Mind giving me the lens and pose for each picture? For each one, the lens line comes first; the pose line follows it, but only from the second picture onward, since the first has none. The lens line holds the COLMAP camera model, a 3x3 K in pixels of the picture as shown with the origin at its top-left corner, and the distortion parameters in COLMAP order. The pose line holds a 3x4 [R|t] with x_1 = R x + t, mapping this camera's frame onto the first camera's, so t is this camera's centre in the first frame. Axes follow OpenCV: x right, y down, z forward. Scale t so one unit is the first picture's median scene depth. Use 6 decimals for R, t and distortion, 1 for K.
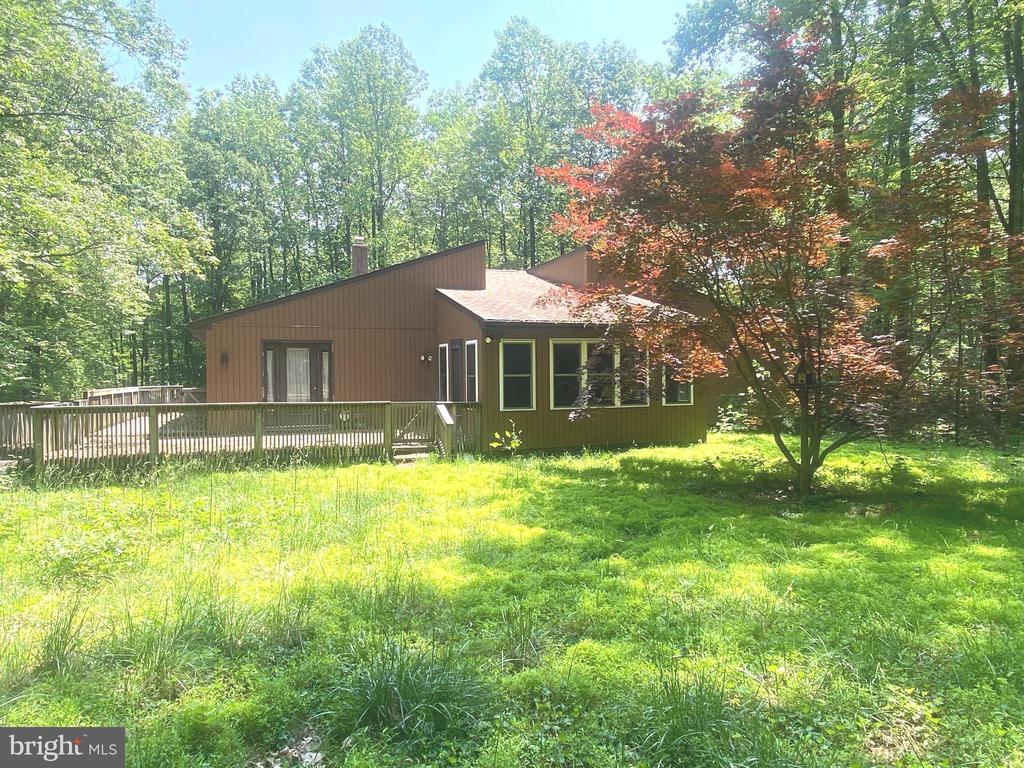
lens RADIAL K [[680.8, 0, 512.0], [0, 680.8, 384.0], [0, 0, 1]] dist [0.000771, -0.001185]
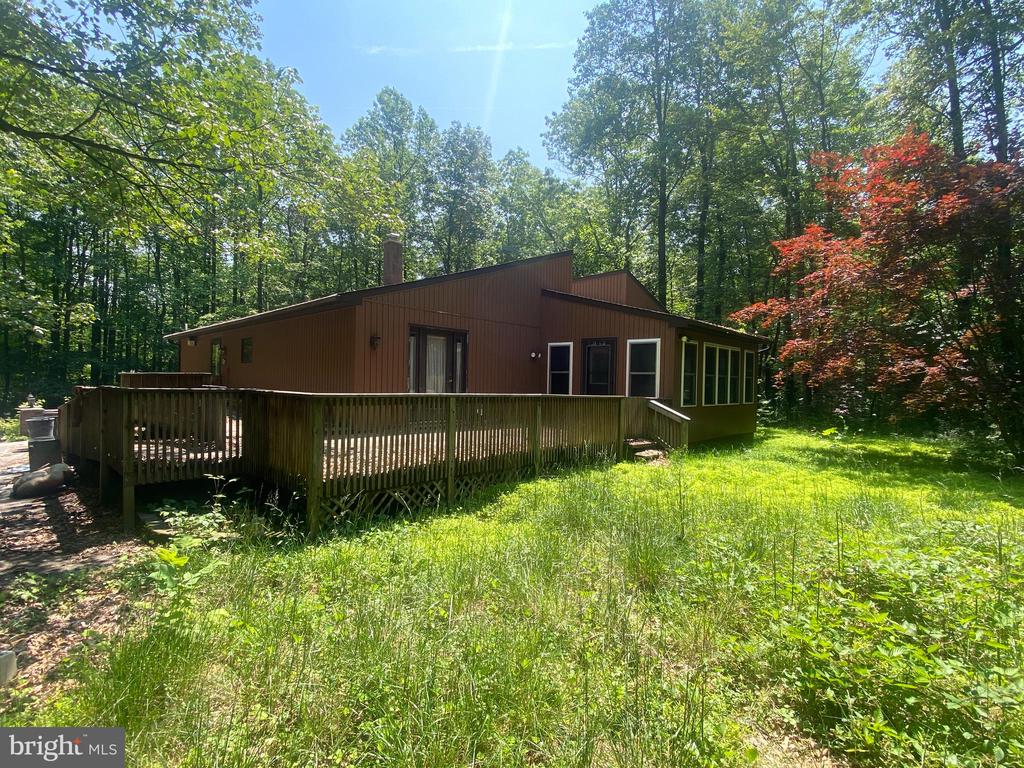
lens RADIAL K [[475.1, 0, 513.9], [0, 475.1, 387.7], [0, 0, 1]] dist [-0.001361, -0.000810]
pose [[0.898729, 0.023469, 0.437877, -0.683484], [-0.024080, 0.999701, -0.004157, 0.022867], [-0.437843, -0.006808, 0.899025, 0.514861]]
